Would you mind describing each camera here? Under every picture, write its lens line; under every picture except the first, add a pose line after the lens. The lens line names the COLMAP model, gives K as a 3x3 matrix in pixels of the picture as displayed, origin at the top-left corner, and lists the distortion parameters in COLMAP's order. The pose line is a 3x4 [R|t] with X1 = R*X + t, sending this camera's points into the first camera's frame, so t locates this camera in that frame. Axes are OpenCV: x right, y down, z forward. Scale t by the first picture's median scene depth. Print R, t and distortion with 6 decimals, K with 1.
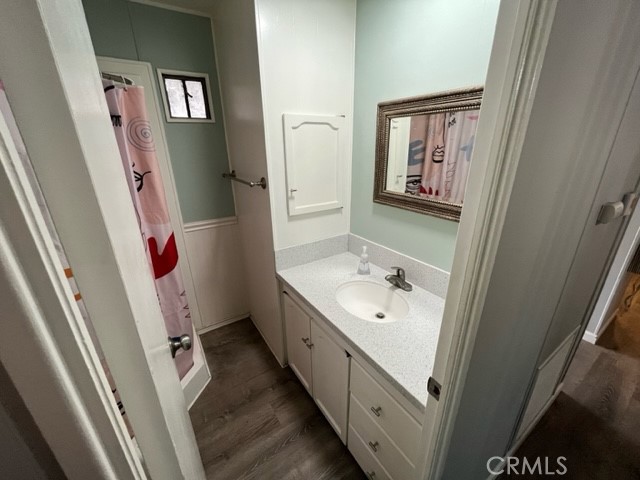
lens RADIAL K [[261.2, 0, 320.0], [0, 261.2, 240.0], [0, 0, 1]] dist [-0.001910, -0.000336]
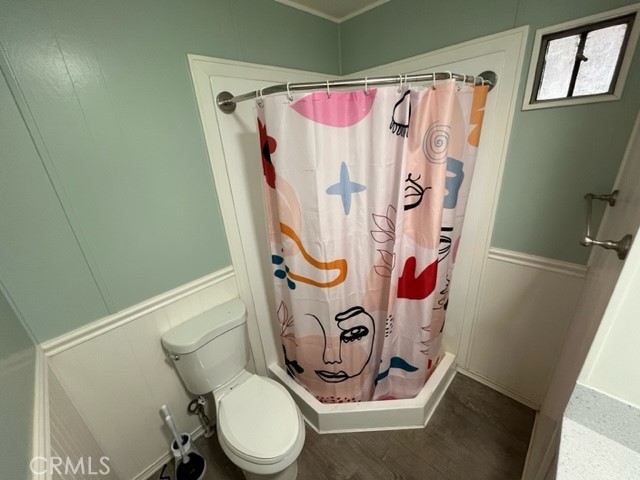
lens RADIAL K [[261.2, 0, 320.0], [0, 261.2, 240.0], [0, 0, 1]] dist [-0.001910, -0.000336]
pose [[0.214528, 0.362025, -0.907147, 0.057893], [-0.269440, 0.914667, 0.301308, -0.191861], [0.938819, 0.179782, 0.293765, 0.335033]]
